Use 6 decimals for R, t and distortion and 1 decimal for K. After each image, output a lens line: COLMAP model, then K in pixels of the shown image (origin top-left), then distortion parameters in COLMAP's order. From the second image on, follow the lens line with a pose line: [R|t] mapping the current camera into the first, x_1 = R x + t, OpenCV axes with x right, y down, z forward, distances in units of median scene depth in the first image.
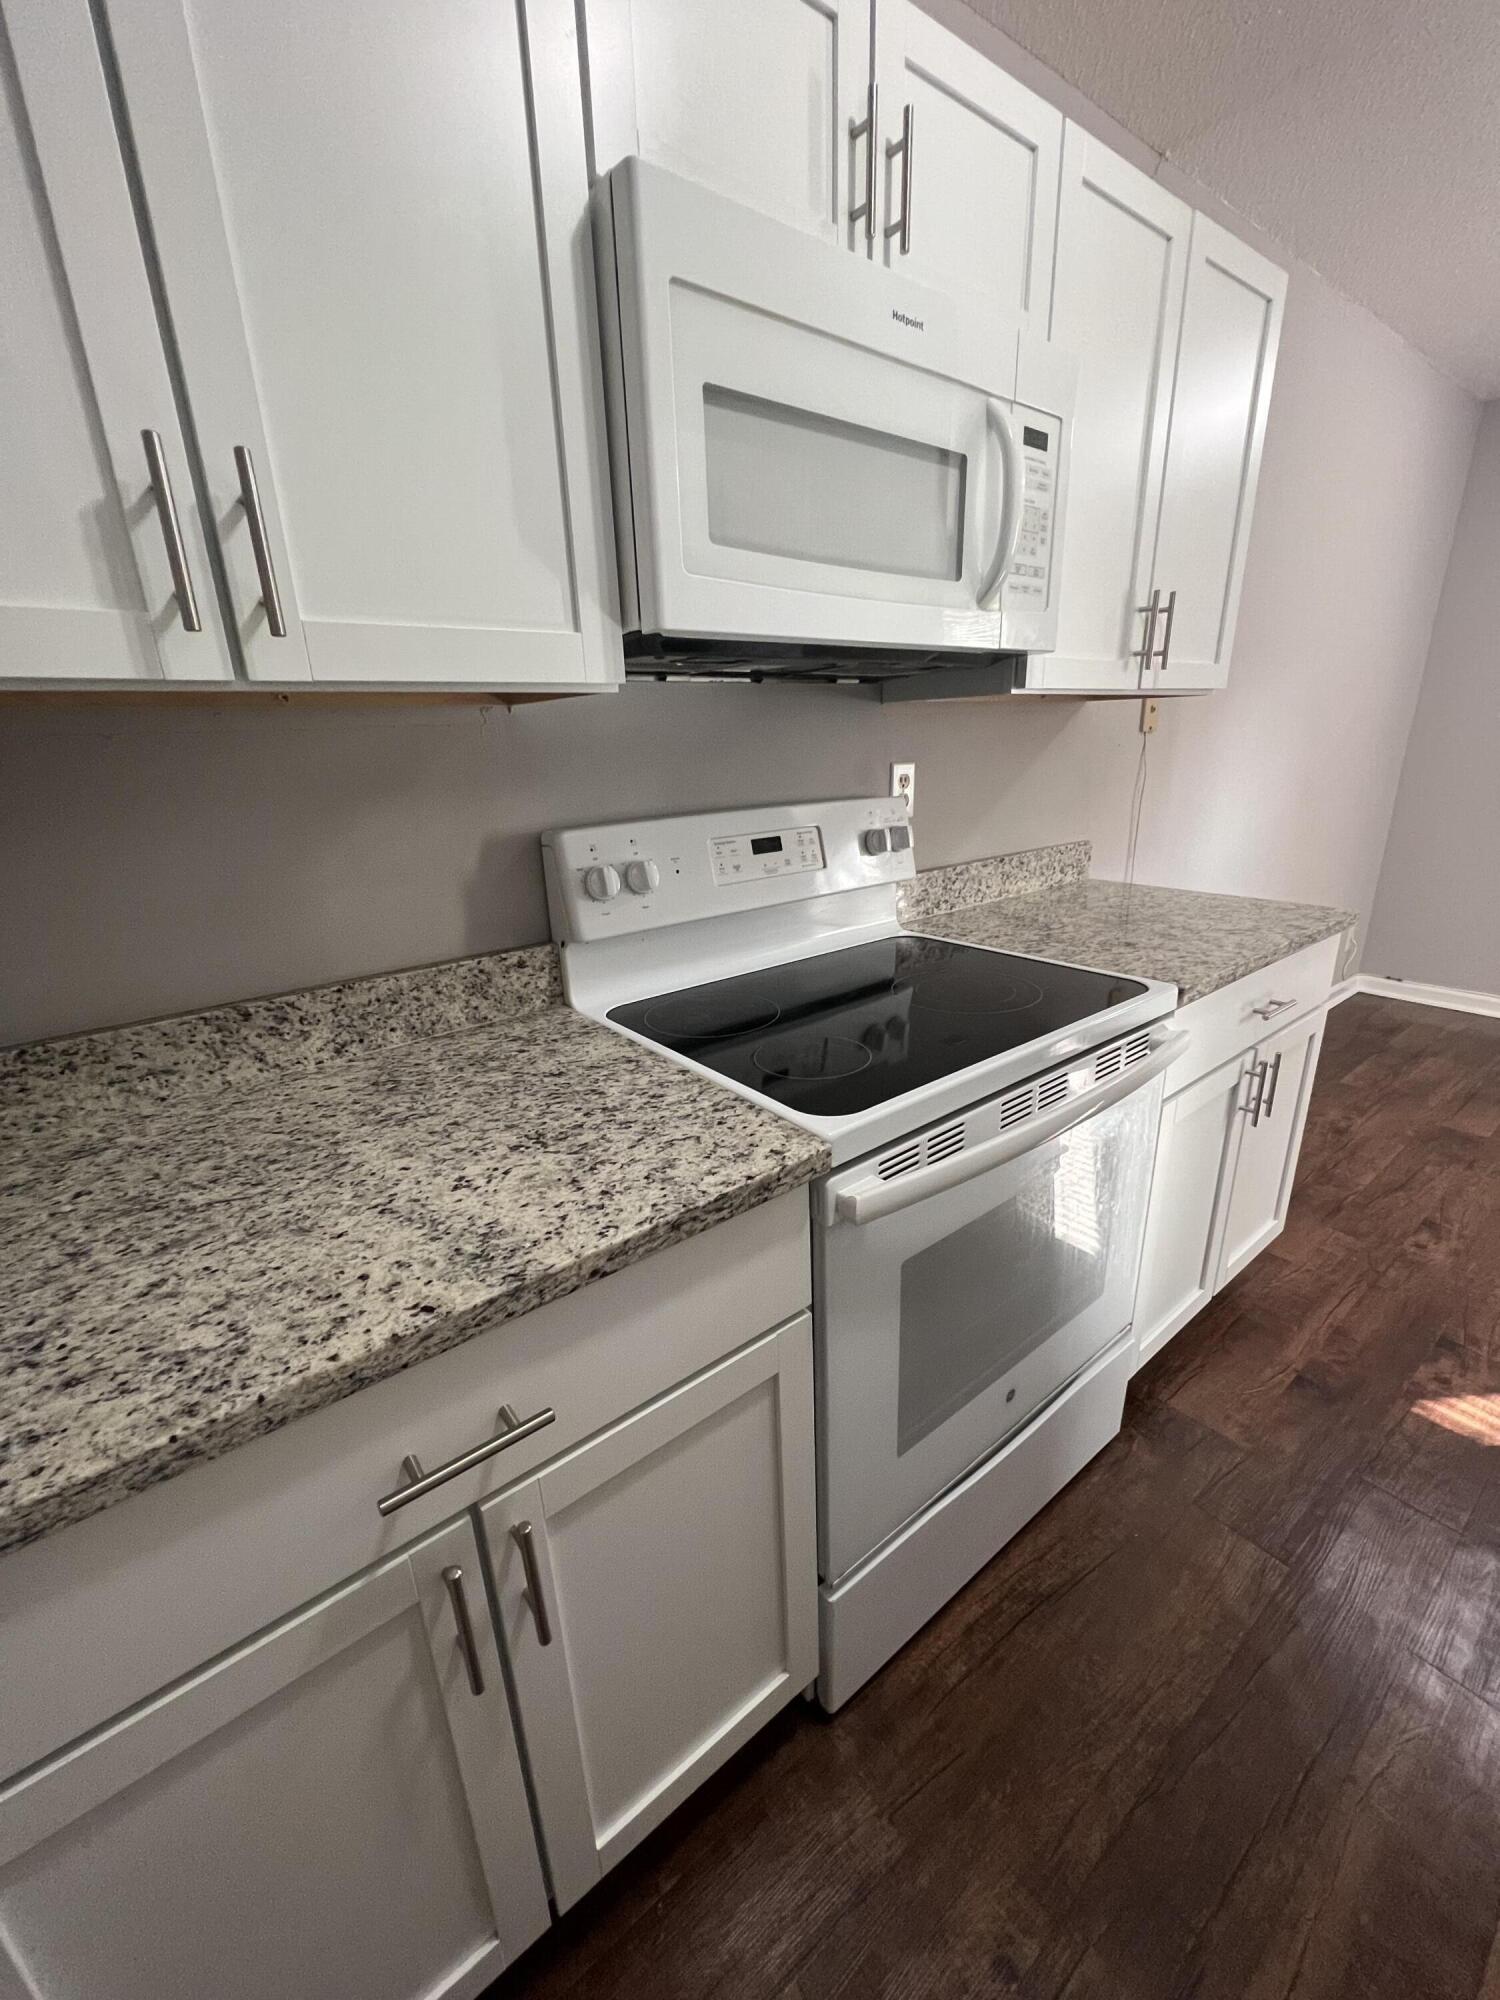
lens RADIAL K [[800.2, 0, 751.9], [0, 800.2, 998.4], [0, 0, 1]] dist [-0.000357, 0.000300]
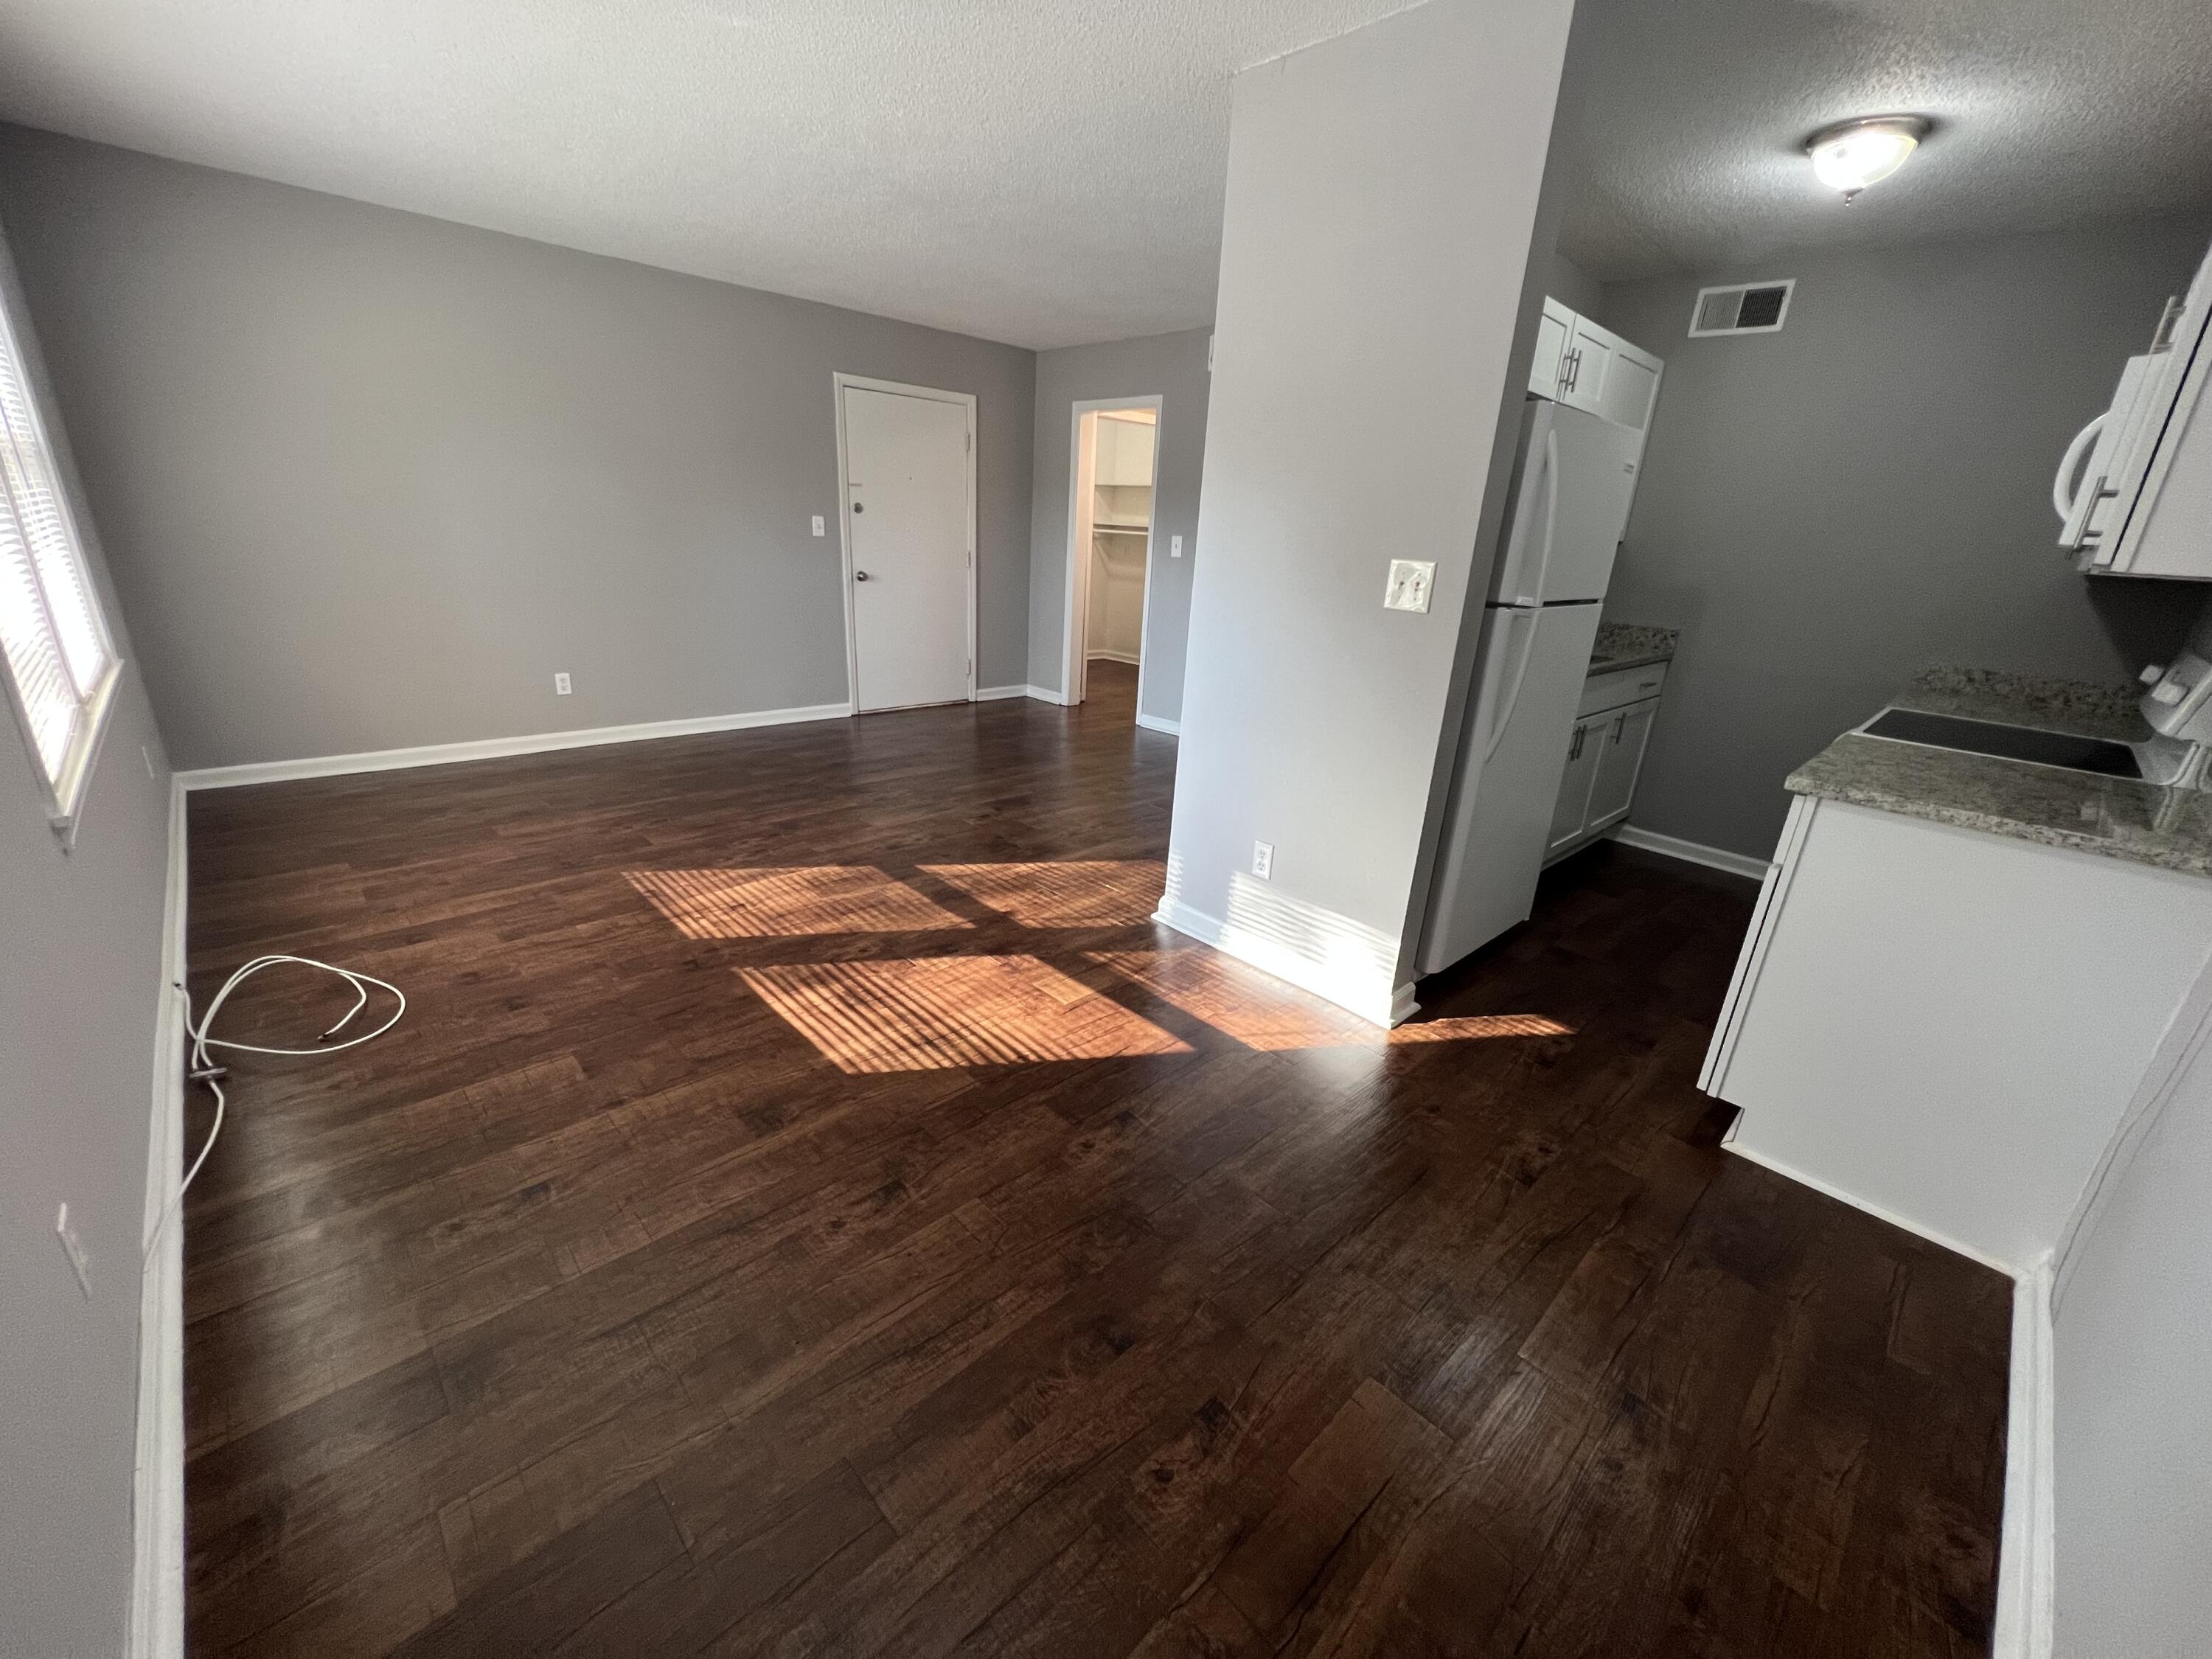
lens RADIAL K [[885.0, 0, 1115.6], [0, 885.0, 833.5], [0, 0, 1]] dist [-0.000357, 0.000300]
pose [[-0.993524, 0.012982, -0.112877, 1.930819], [-0.059286, 0.788256, 0.612485, -0.764809], [0.096927, 0.615210, -0.782382, 2.050064]]
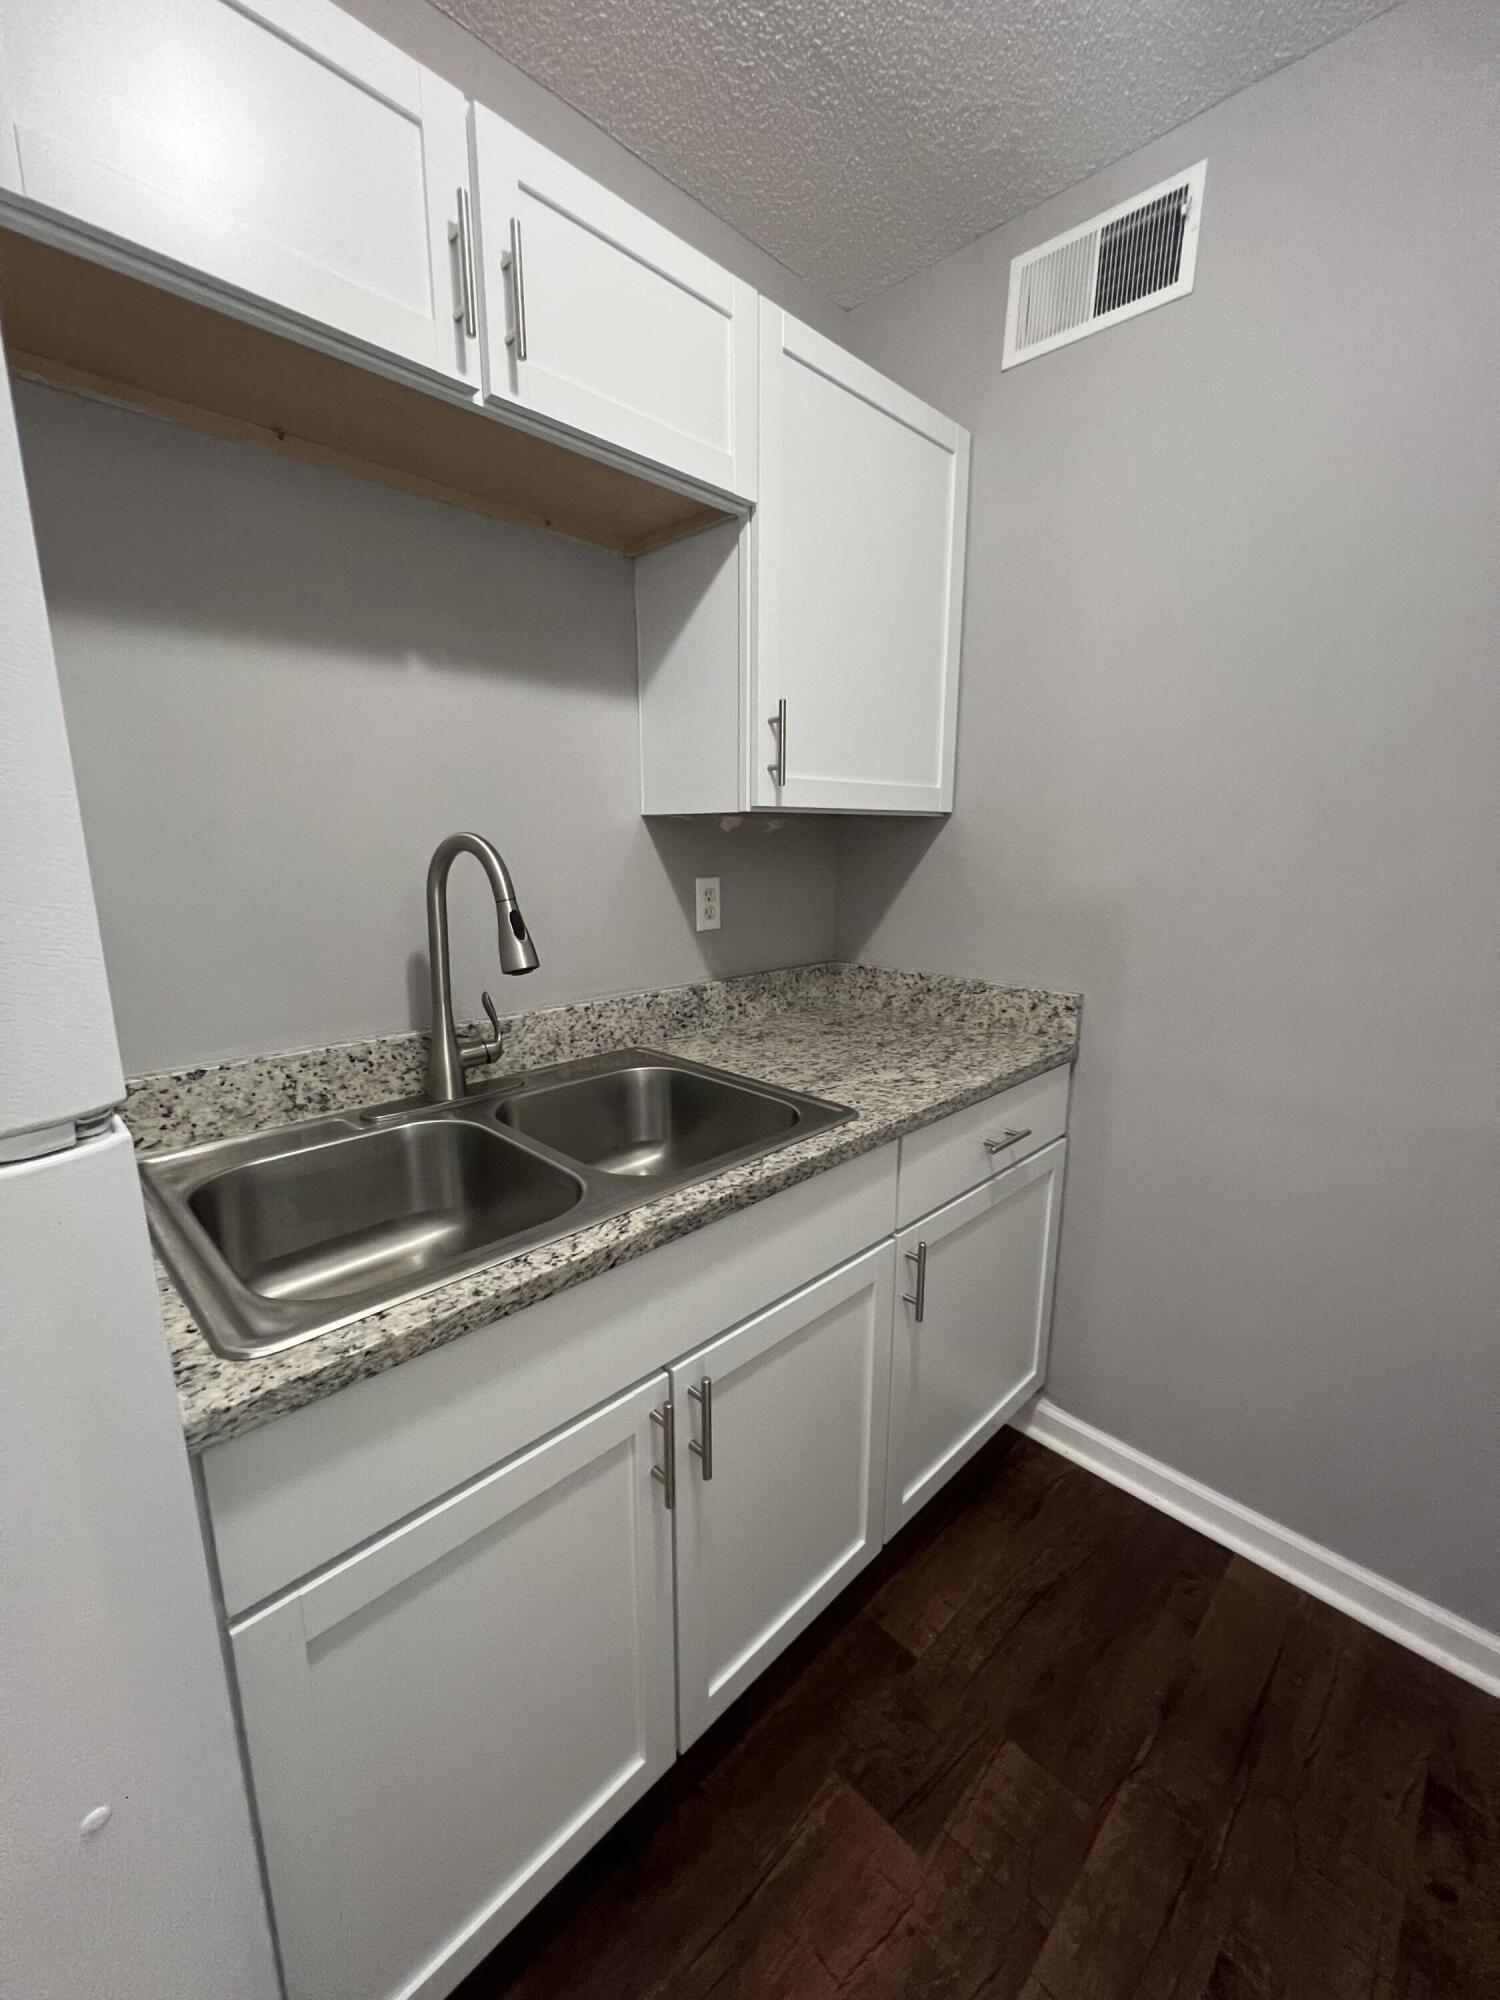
lens RADIAL K [[800.2, 0, 749.2], [0, 800.2, 999.9], [0, 0, 1]] dist [-0.000357, 0.000300]
pose [[-0.992643, 0.051224, -0.109711, 0.510425], [-0.010654, 0.865637, 0.500559, -0.248677], [0.120611, 0.498045, -0.858722, 0.636555]]
